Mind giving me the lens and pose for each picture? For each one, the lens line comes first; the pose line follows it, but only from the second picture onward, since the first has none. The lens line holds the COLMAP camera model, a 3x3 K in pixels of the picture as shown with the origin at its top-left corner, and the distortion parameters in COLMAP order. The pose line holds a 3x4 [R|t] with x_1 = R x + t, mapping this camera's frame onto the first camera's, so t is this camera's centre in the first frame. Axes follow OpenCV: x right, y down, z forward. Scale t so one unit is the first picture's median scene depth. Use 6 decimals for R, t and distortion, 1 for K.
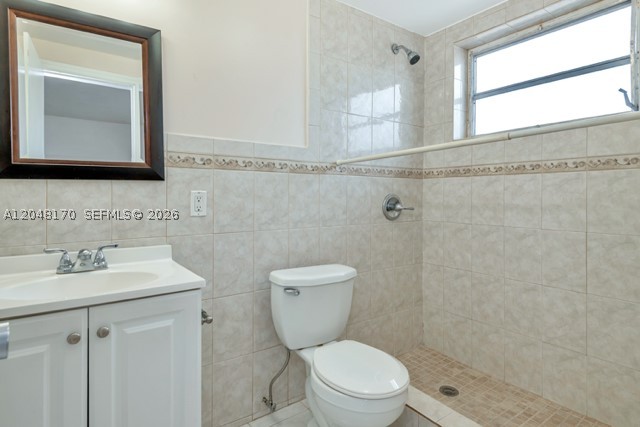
lens RADIAL K [[348.8, 0, 321.0], [0, 348.8, 200.4], [0, 0, 1]] dist [-0.000361, -0.008248]
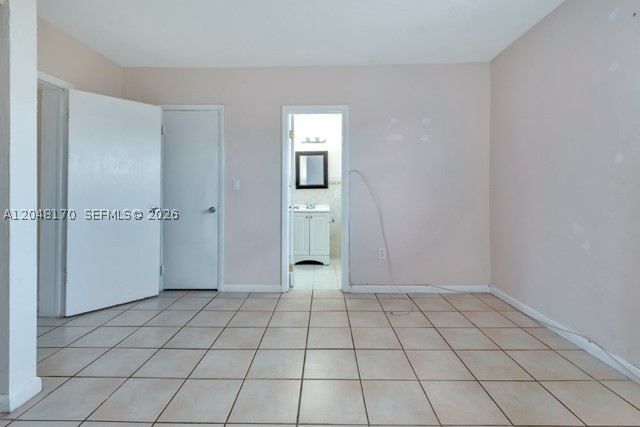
lens RADIAL K [[306.0, 0, 319.9], [0, 306.0, 190.8], [0, 0, 1]] dist [0.029064, -0.004887]
pose [[0.792838, -0.003272, -0.609424, 1.411725], [-0.006880, 0.999874, -0.014319, 0.018726], [0.609394, 0.015546, 0.792715, -1.605074]]
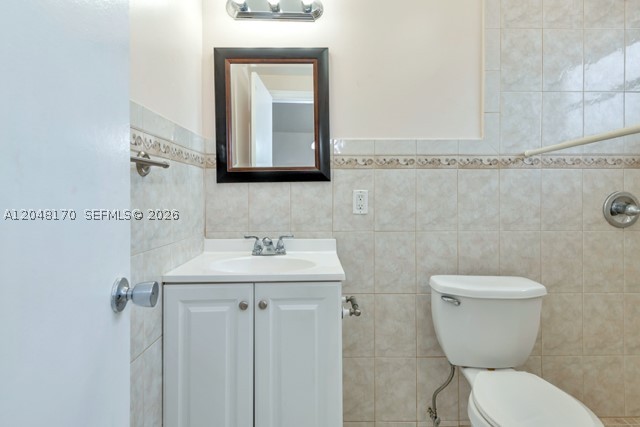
lens RADIAL K [[348.8, 0, 316.4], [0, 348.8, 198.2], [0, 0, 1]] dist [-0.000361, -0.008248]
pose [[0.812982, 0.003625, -0.582278, 0.146053], [-0.005331, 0.999985, -0.001217, -0.000432], [0.582265, 0.004094, 0.812989, 0.056084]]
